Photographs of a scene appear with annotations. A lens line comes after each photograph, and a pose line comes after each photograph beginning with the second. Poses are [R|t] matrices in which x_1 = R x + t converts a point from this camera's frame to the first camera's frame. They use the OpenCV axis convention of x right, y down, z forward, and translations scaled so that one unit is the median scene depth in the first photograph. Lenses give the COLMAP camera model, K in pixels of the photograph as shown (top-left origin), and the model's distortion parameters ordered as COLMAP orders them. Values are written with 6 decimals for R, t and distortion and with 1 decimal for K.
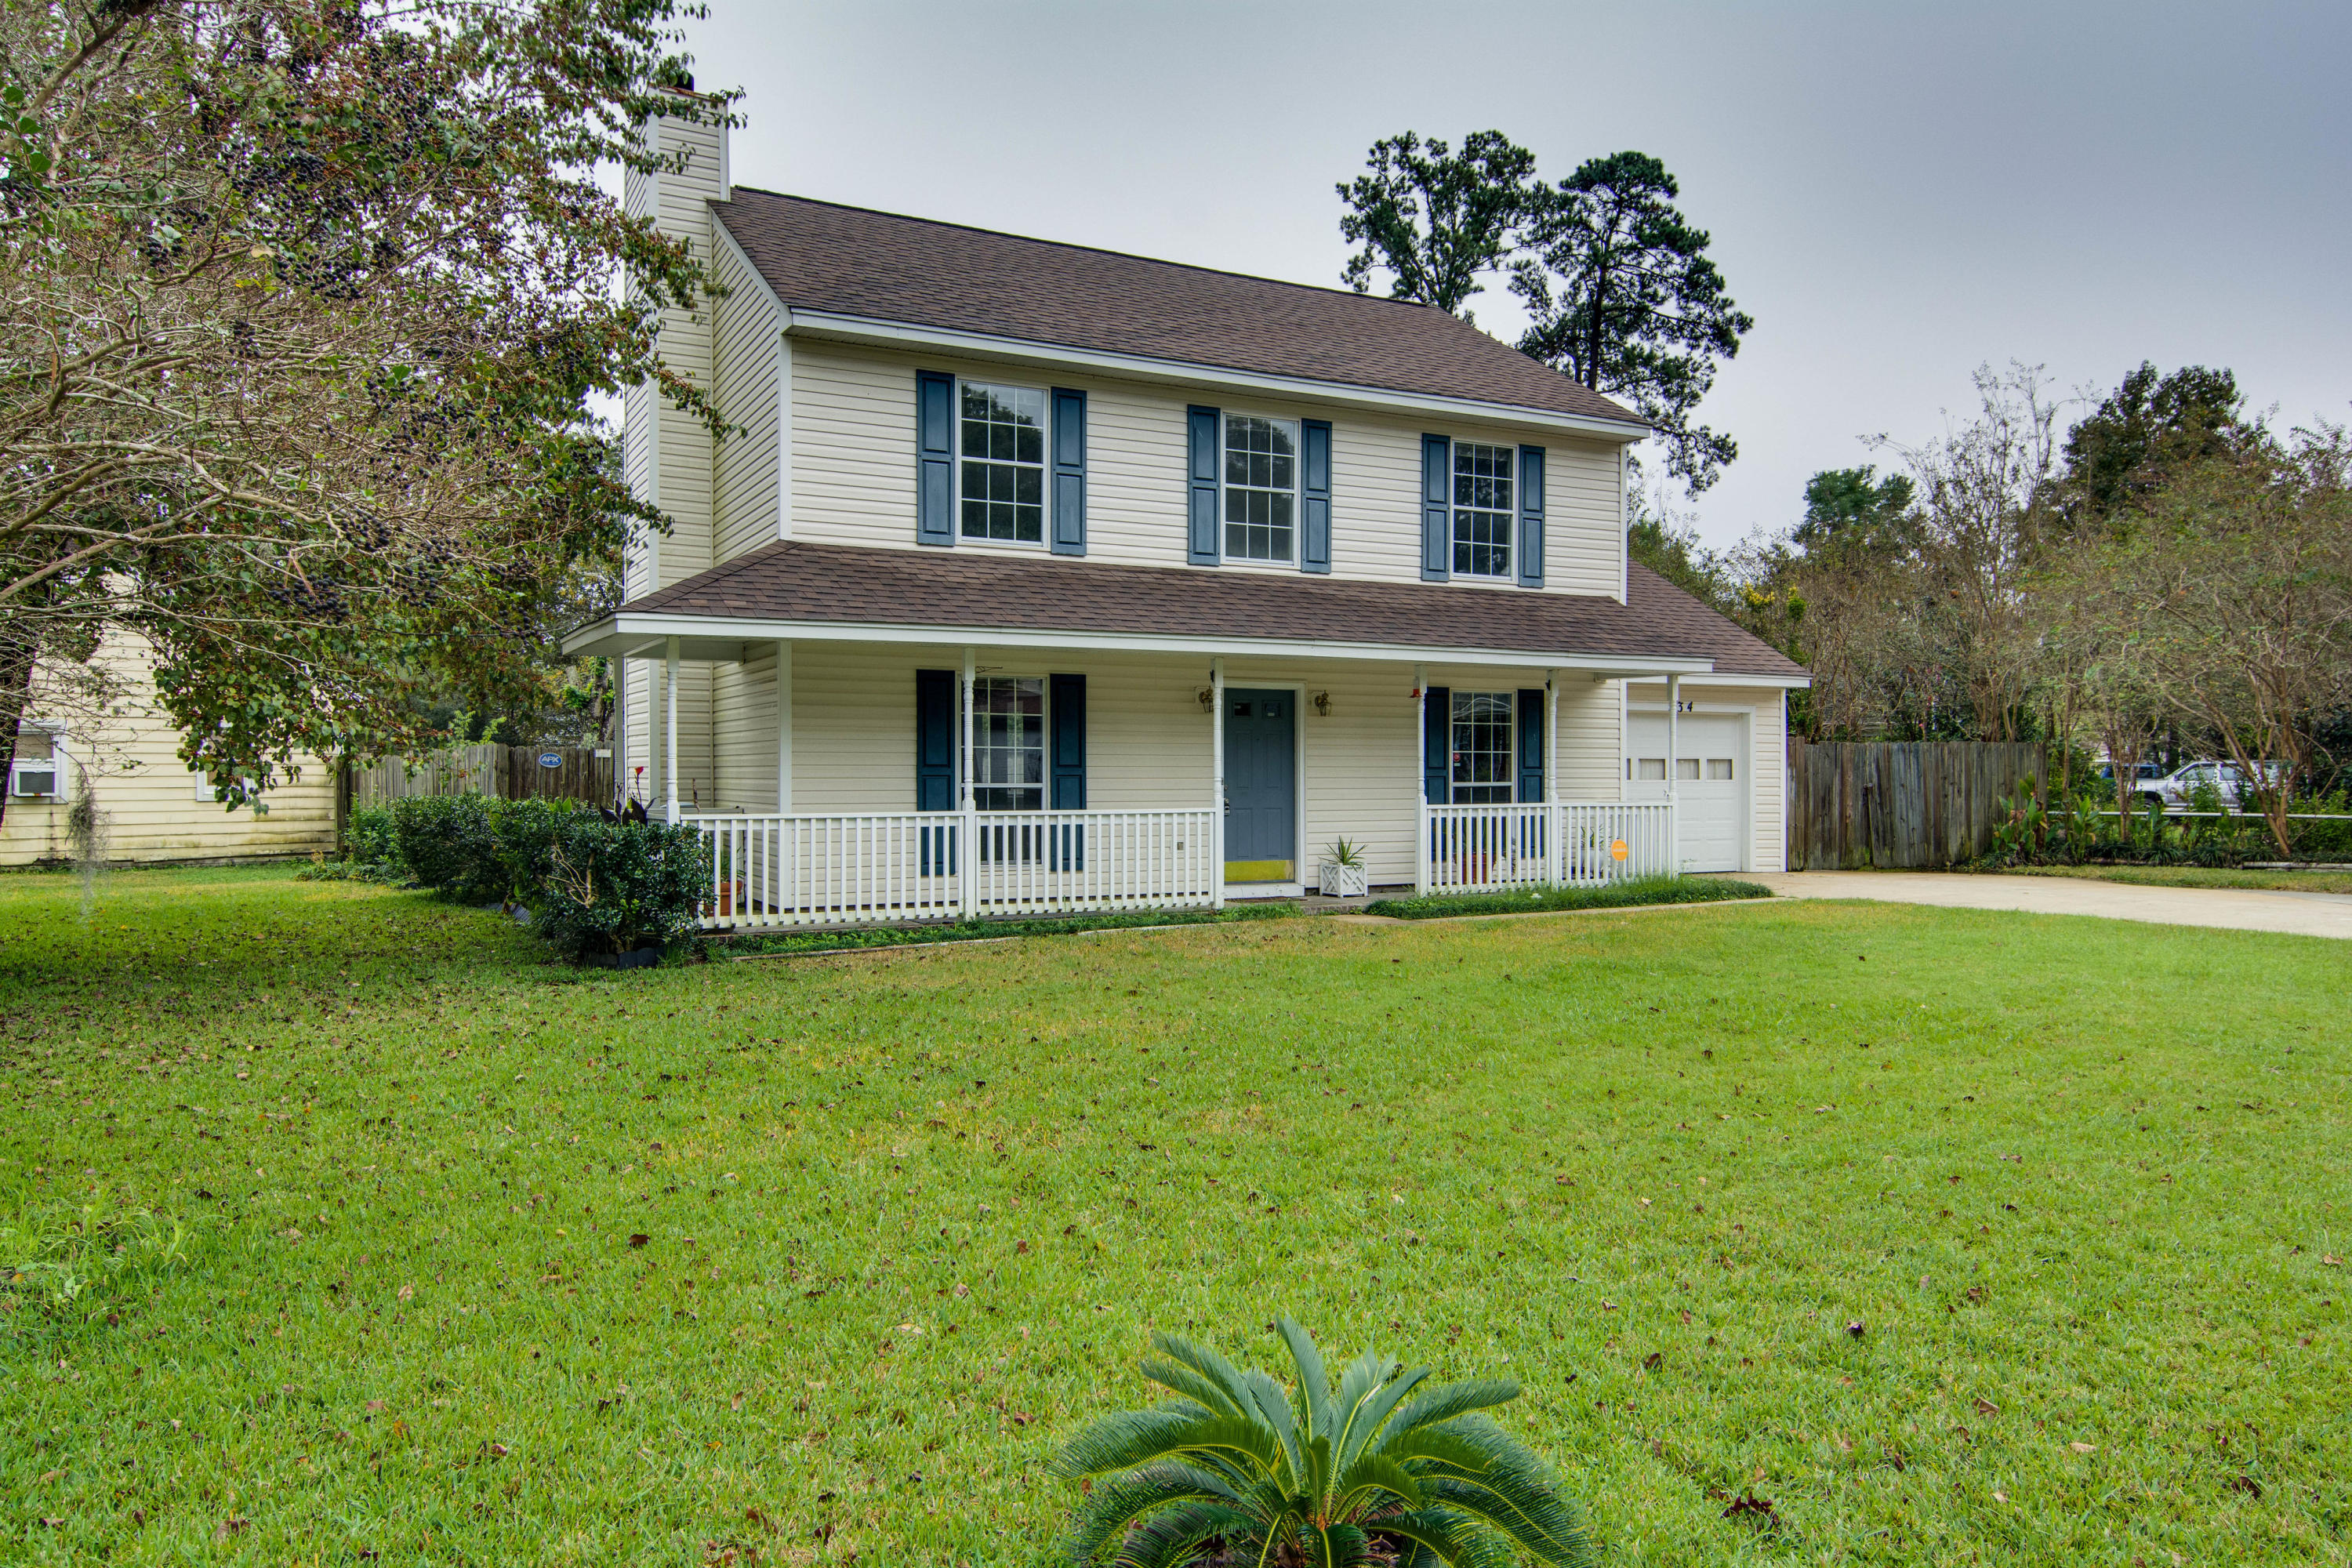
lens RADIAL K [[1253.6, 0, 1093.5], [0, 1253.6, 758.7], [0, 0, 1]] dist [0.008833, -0.000413]
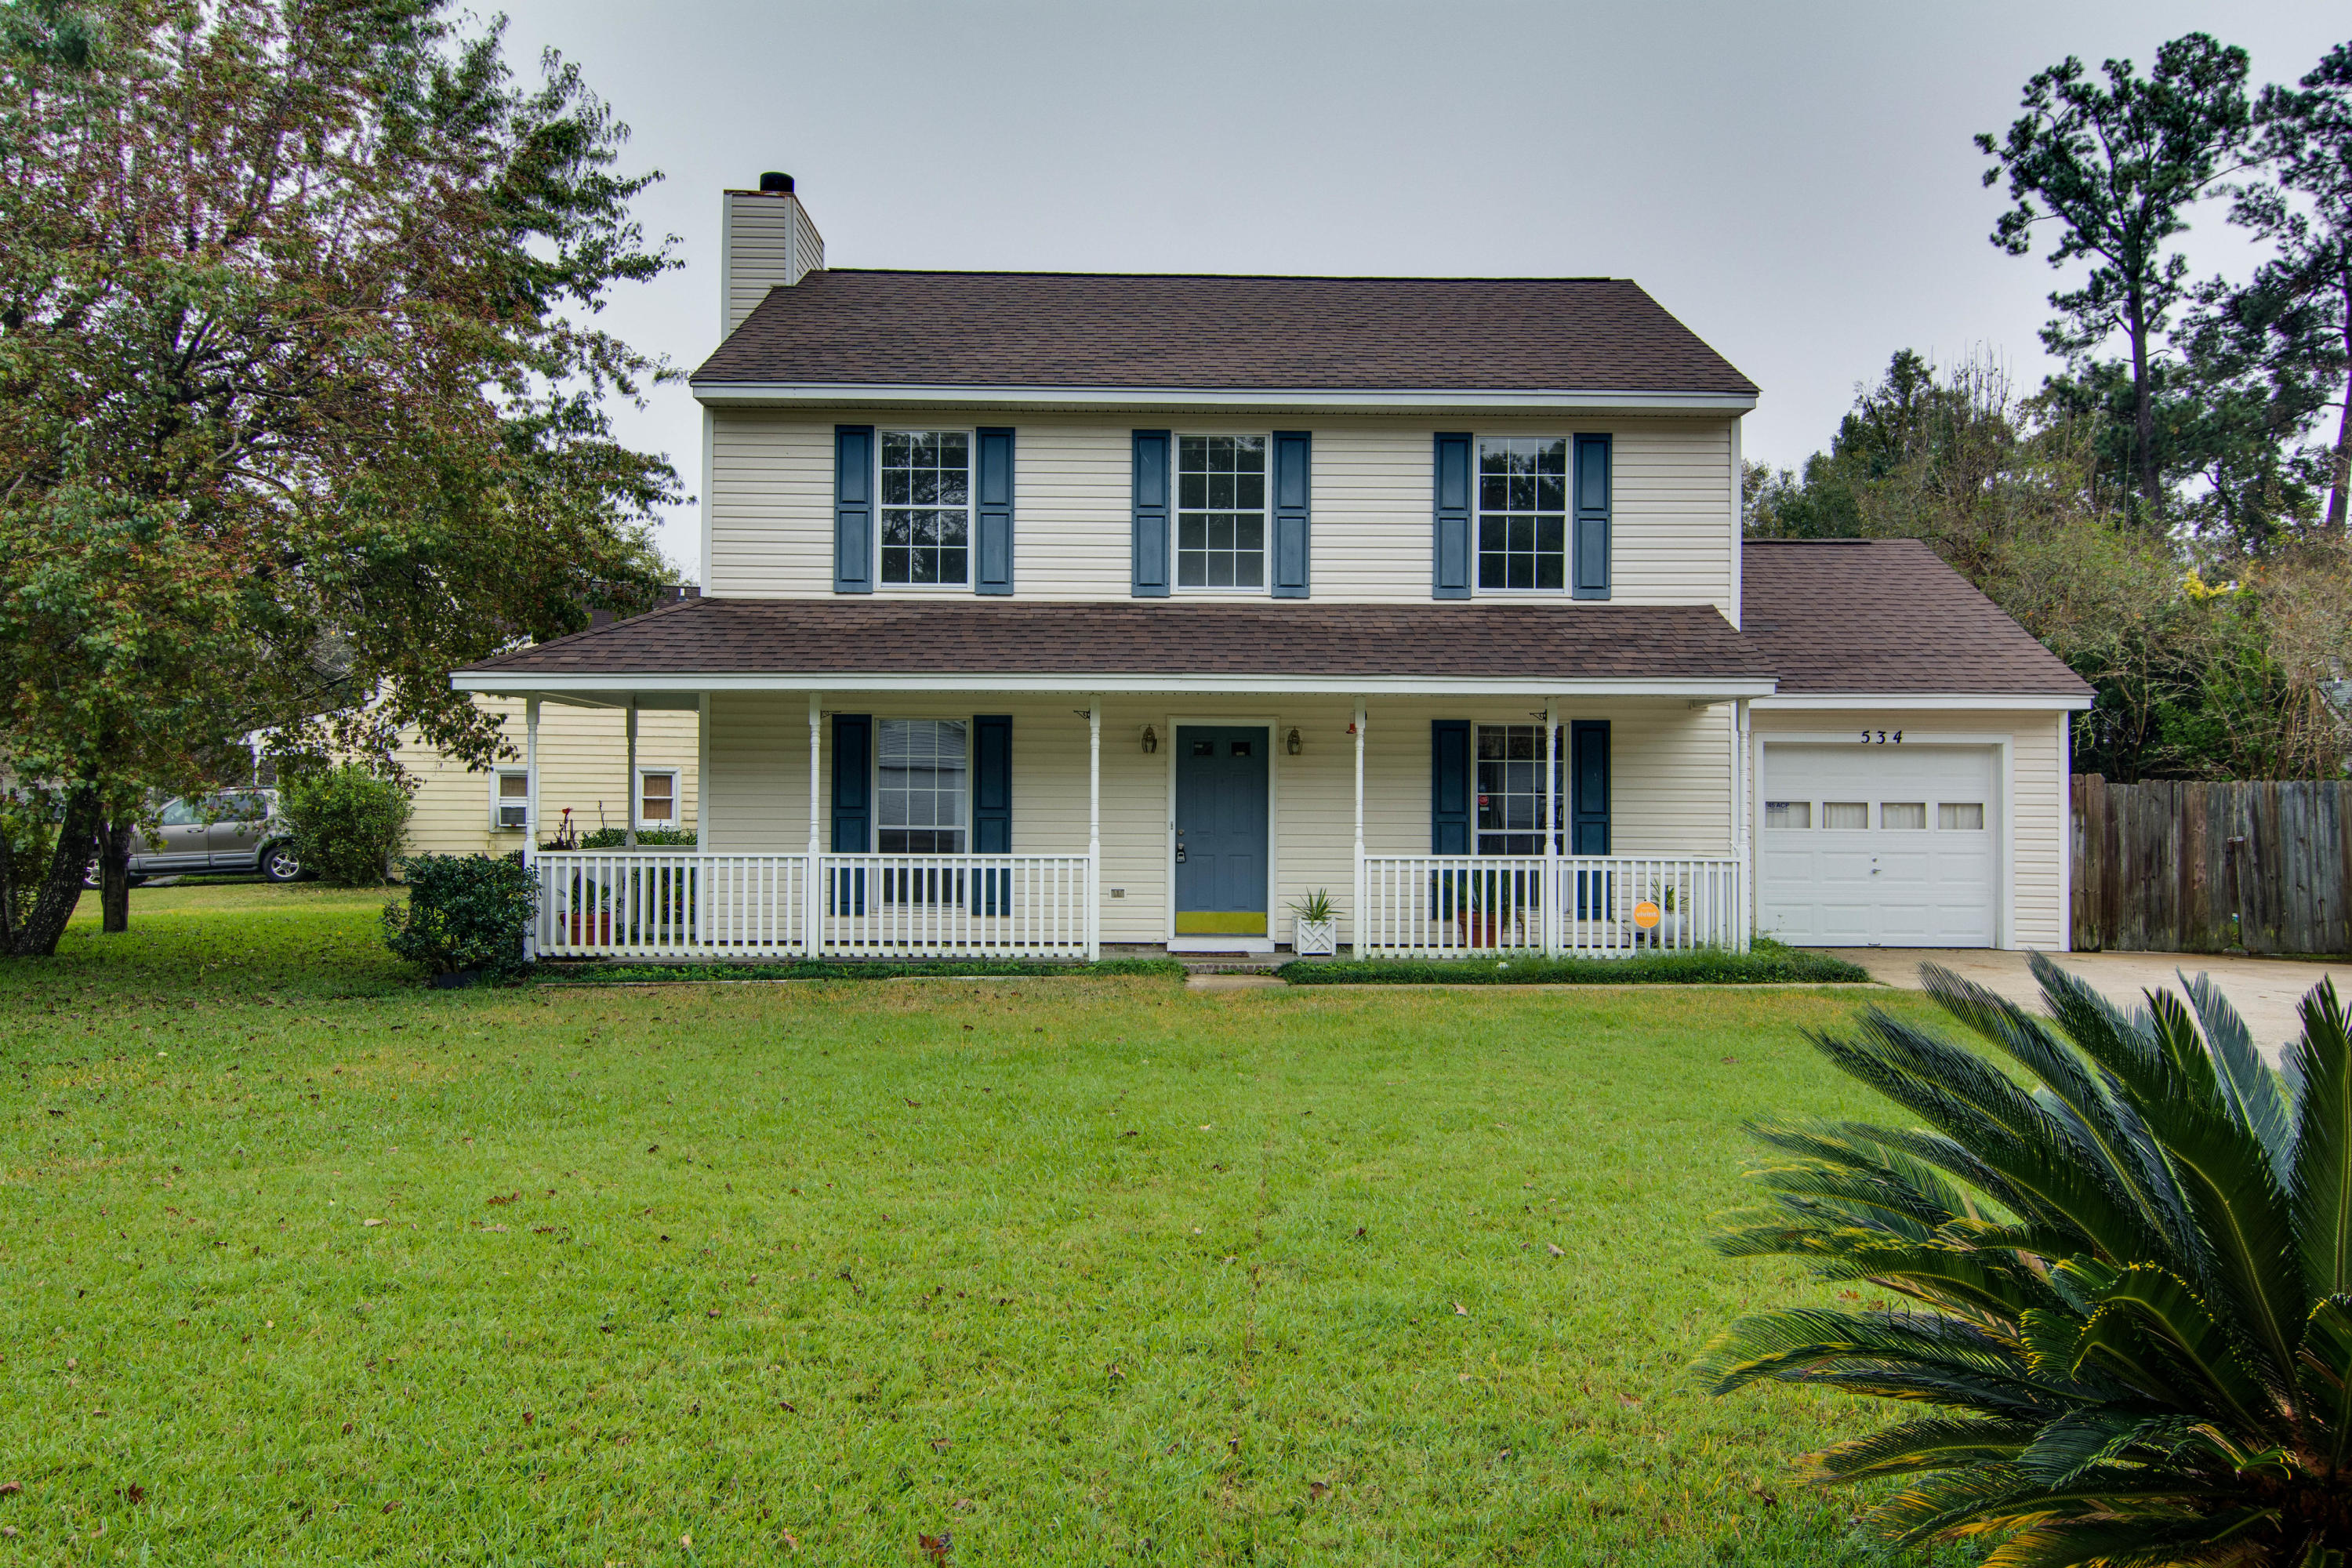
lens RADIAL K [[1186.8, 0, 1176.4], [0, 1186.8, 782.7], [0, 0, 1]] dist [0.004029, 0.000216]
pose [[0.931789, -0.005130, -0.362964, 0.408889], [-0.001571, 0.999834, -0.018166, 0.001906], [0.362997, 0.017497, 0.931626, 0.167012]]
